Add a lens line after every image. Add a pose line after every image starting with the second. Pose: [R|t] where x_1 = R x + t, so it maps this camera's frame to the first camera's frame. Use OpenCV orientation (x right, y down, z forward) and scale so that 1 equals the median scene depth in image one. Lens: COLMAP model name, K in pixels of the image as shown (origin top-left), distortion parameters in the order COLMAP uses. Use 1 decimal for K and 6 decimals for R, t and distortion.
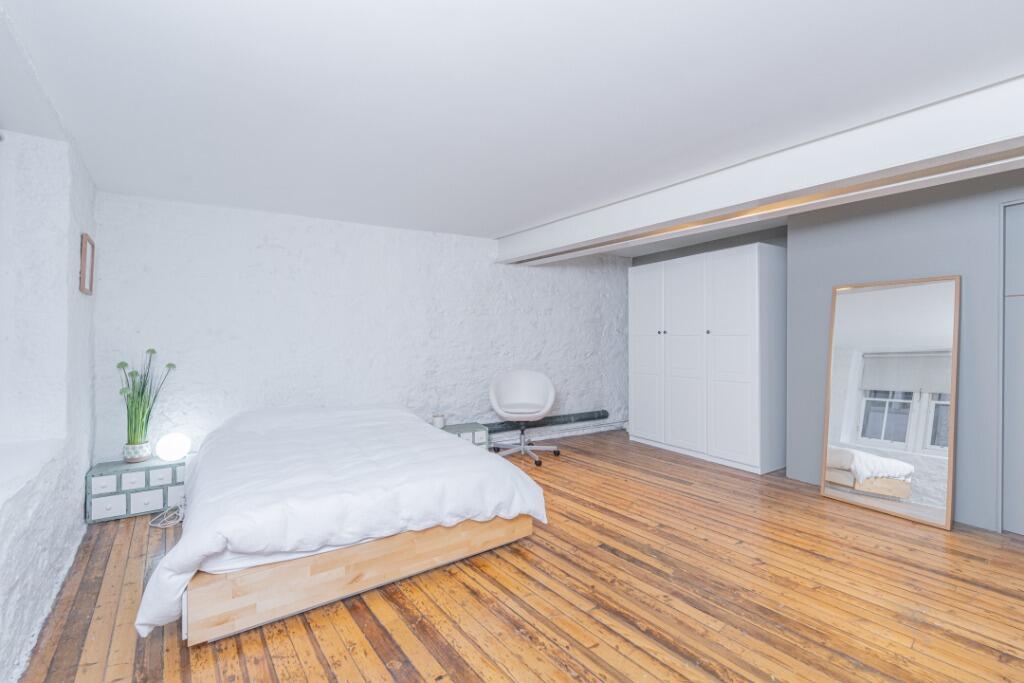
lens RADIAL K [[415.7, 0, 483.9], [0, 415.7, 334.4], [0, 0, 1]] dist [-0.000068, 0.010301]
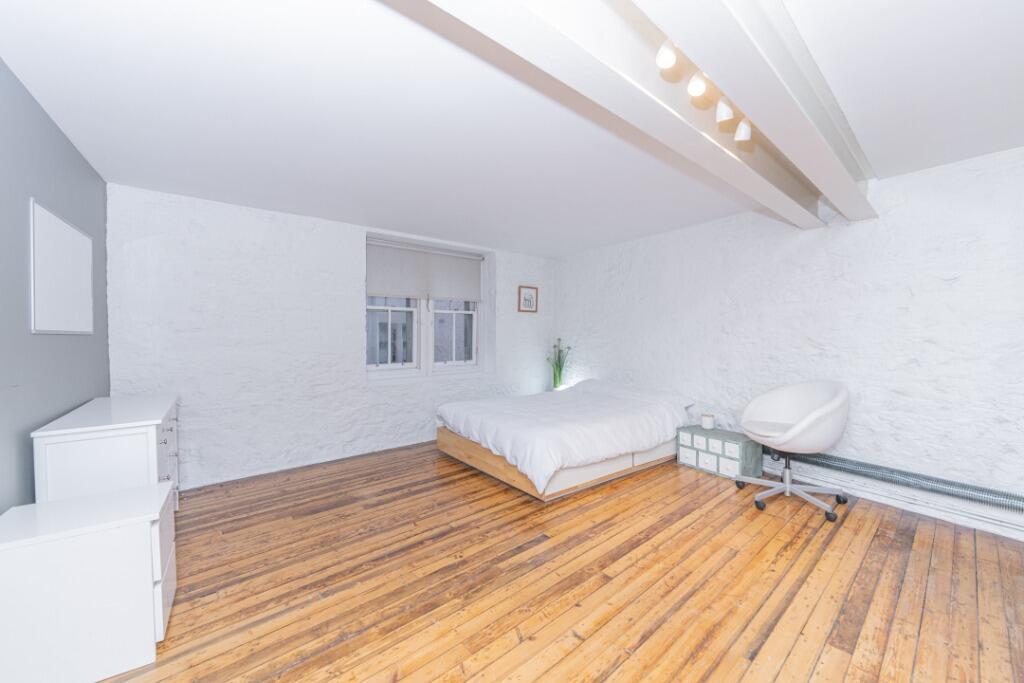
lens RADIAL K [[404.3, 0, 515.3], [0, 404.3, 338.1], [0, 0, 1]] dist [-0.000767, -0.000497]
pose [[0.083811, -0.002927, -0.996477, 1.202454], [-0.005080, 0.999981, -0.003364, 0.056048], [0.996469, 0.005344, 0.083795, 0.849661]]
